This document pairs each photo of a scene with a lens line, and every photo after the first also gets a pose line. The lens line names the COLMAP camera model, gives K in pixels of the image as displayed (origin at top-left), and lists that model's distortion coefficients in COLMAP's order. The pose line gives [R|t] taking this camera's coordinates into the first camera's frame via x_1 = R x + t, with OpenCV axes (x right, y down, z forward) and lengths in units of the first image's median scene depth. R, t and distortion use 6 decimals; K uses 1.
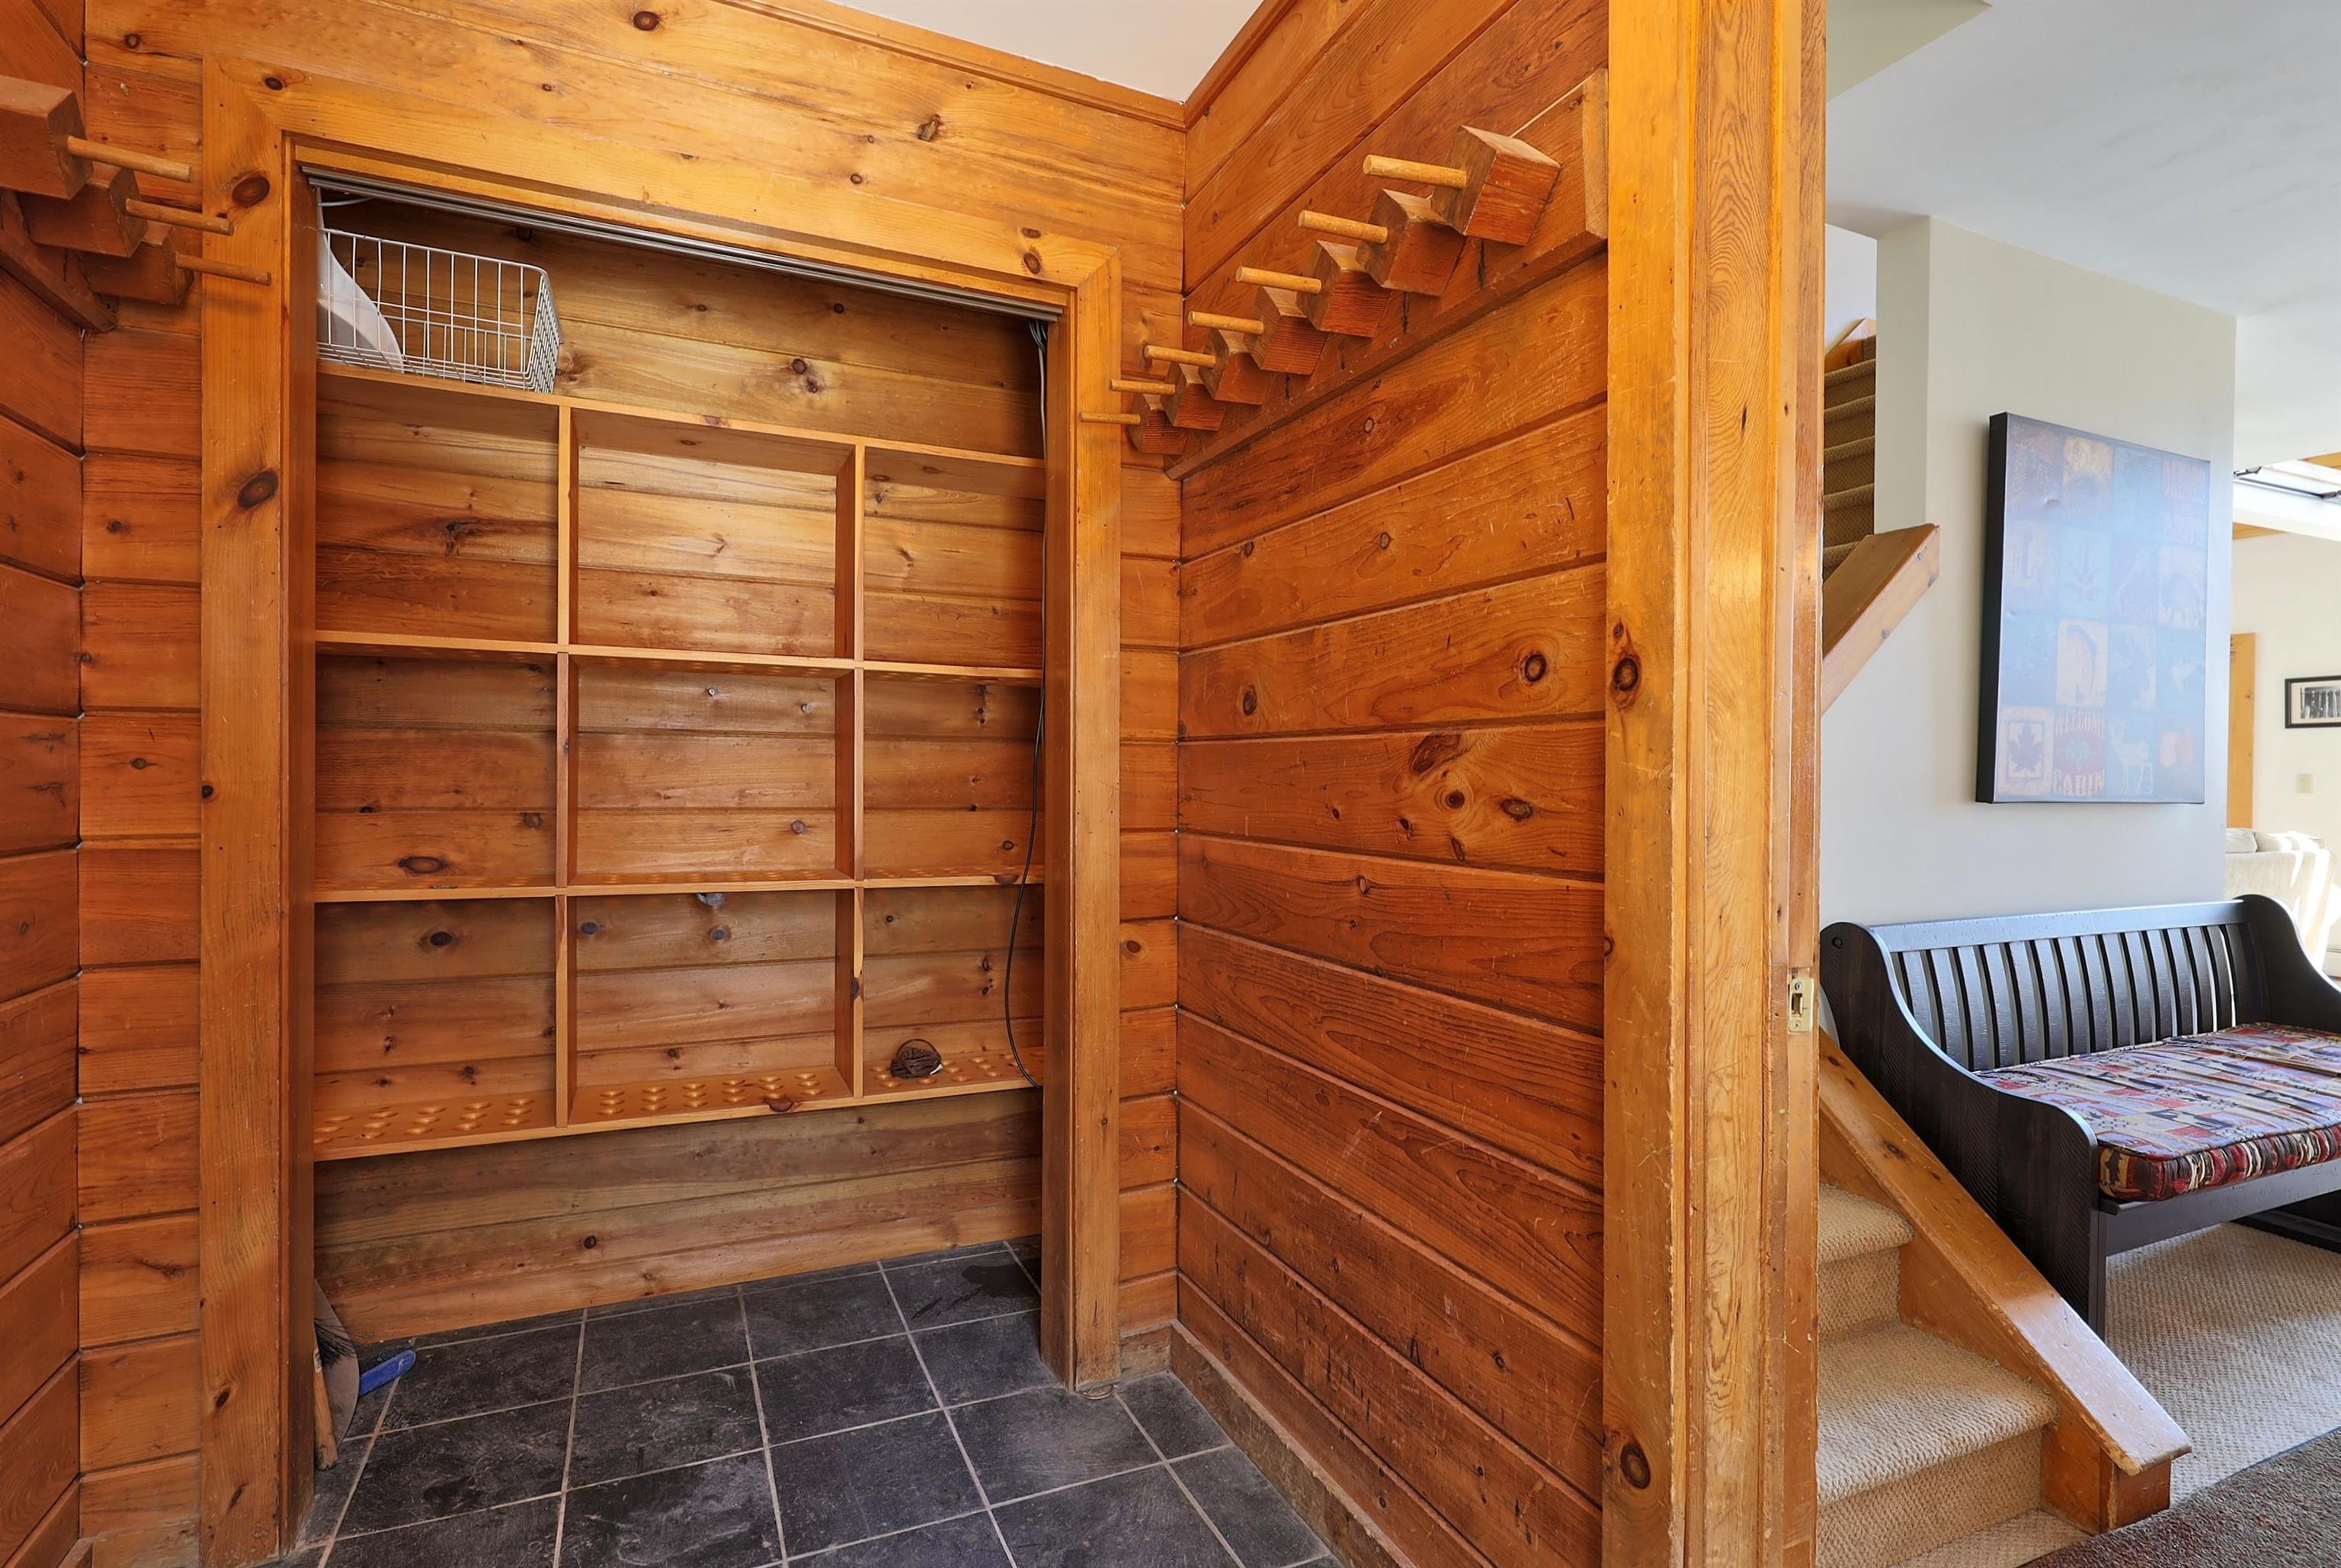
lens RADIAL K [[1090.3, 0, 1162.8], [0, 1090.3, 784.6], [0, 0, 1]] dist [-0.006422, 0.000758]
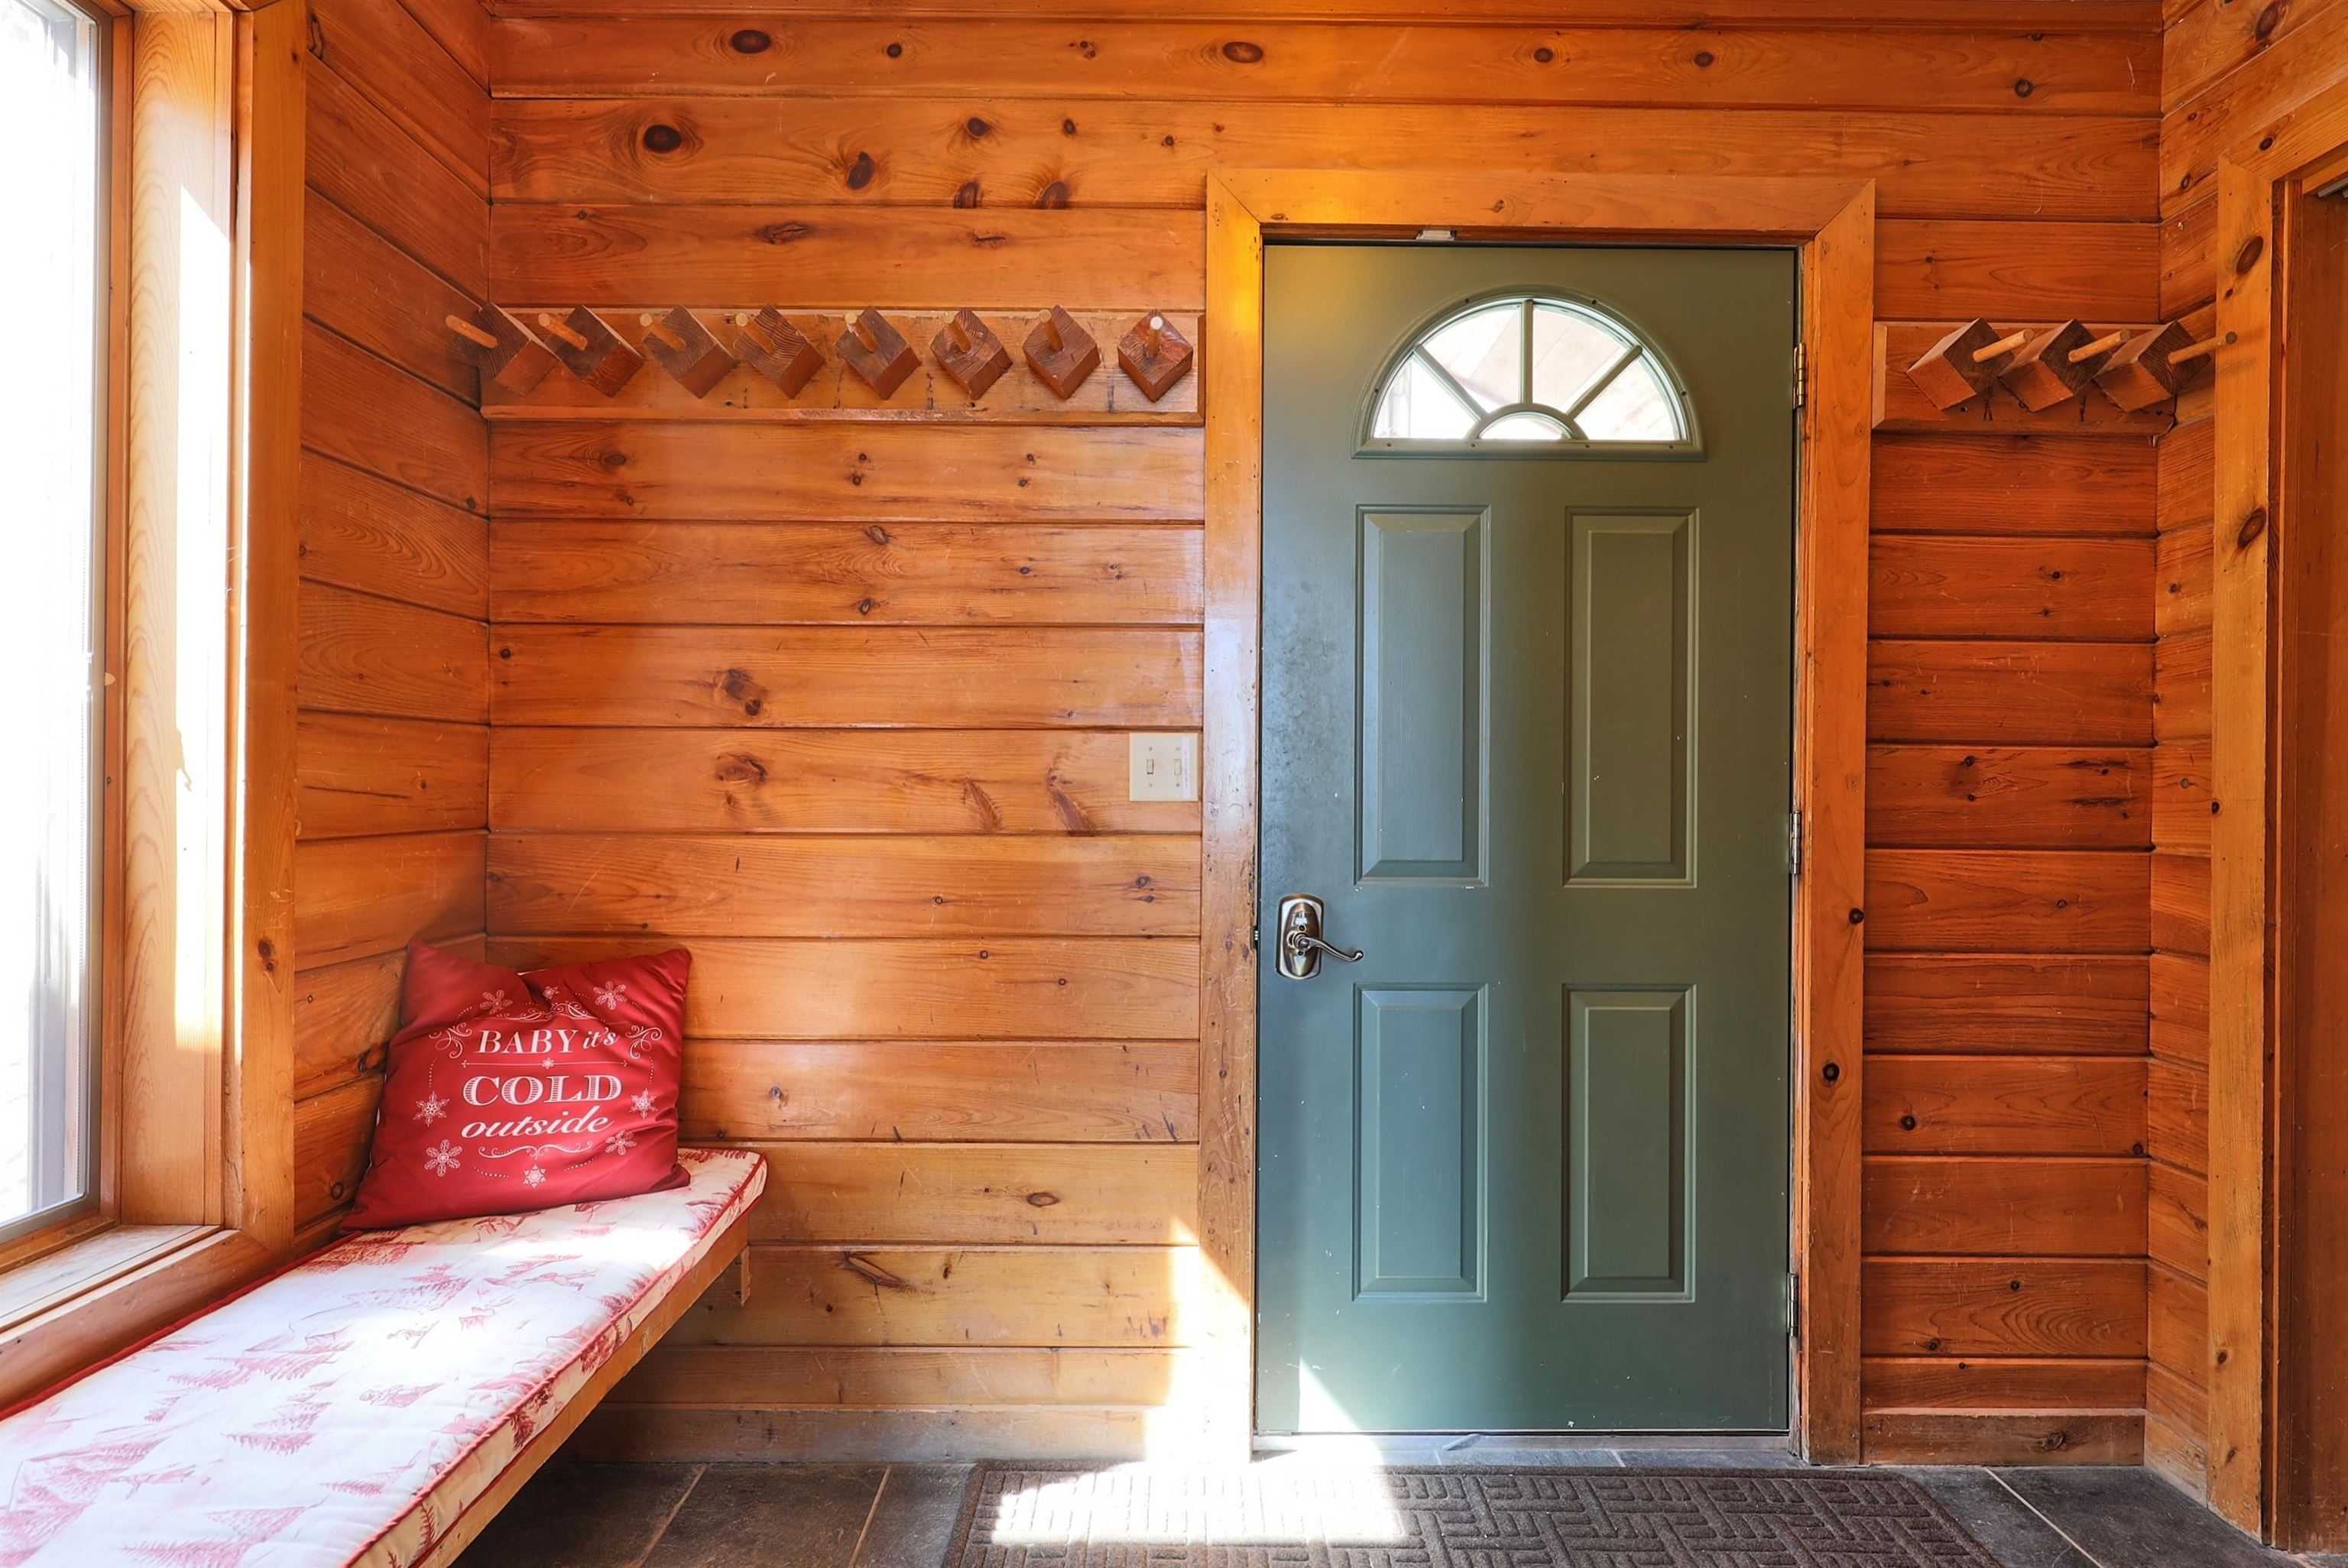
lens RADIAL K [[1093.5, 0, 1174.0], [0, 1093.5, 784.0], [0, 0, 1]] dist [-0.006422, 0.000758]
pose [[-0.395438, -0.012823, -0.918403, 0.586994], [-0.019543, 0.999794, -0.005545, 0.009514], [0.918285, 0.015756, -0.395607, 0.453858]]
